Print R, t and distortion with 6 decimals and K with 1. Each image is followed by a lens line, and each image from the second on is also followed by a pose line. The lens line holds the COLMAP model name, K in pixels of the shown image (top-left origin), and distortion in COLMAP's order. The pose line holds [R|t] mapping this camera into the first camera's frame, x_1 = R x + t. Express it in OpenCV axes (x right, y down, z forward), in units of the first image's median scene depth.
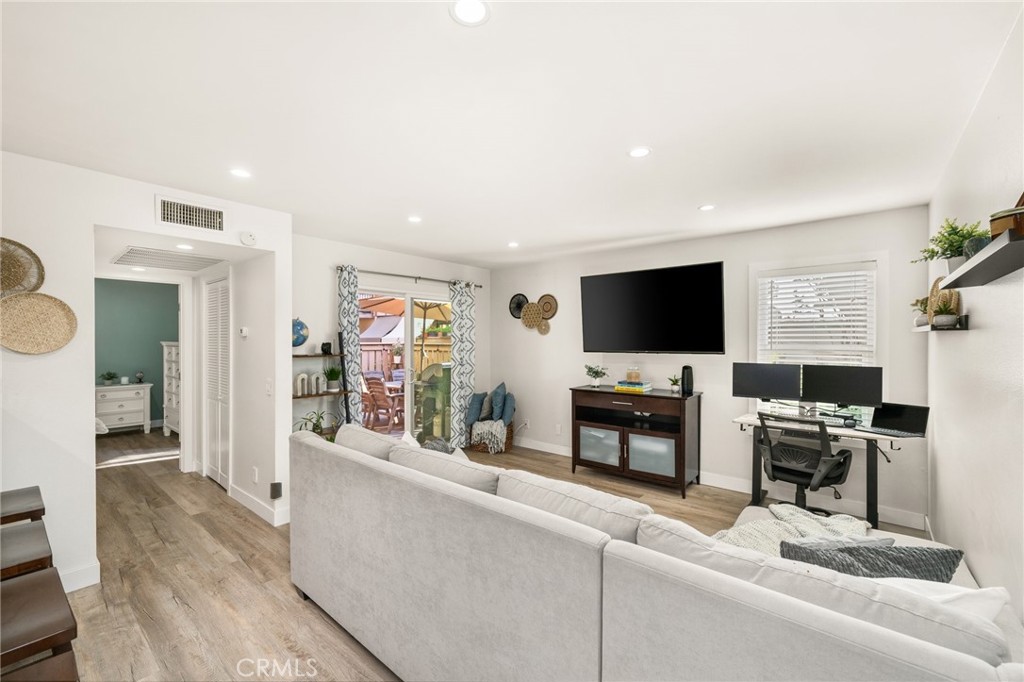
lens RADIAL K [[421.5, 0, 512.0], [0, 421.5, 341.0], [0, 0, 1]] dist [-0.000997, -0.000216]
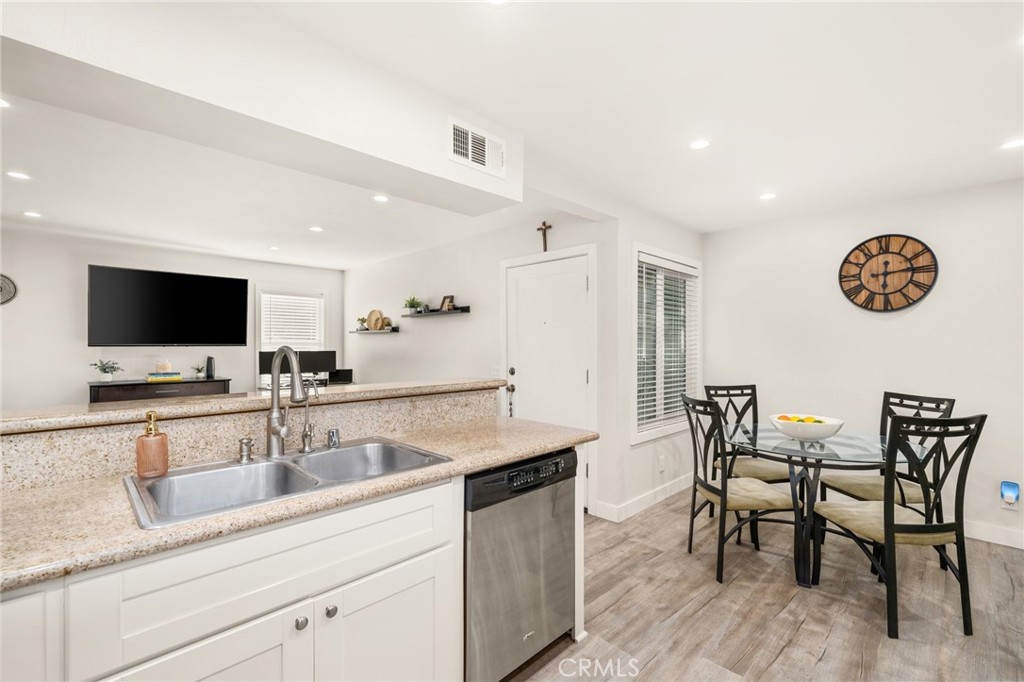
lens RADIAL K [[445.5, 0, 513.1], [0, 445.5, 345.2], [0, 0, 1]] dist [-0.000523, 0.000074]
pose [[0.095482, 0.001531, 0.995430, -0.937891], [0.001285, 0.999998, -0.001661, 0.034303], [-0.995430, 0.001438, 0.095480, -0.018103]]
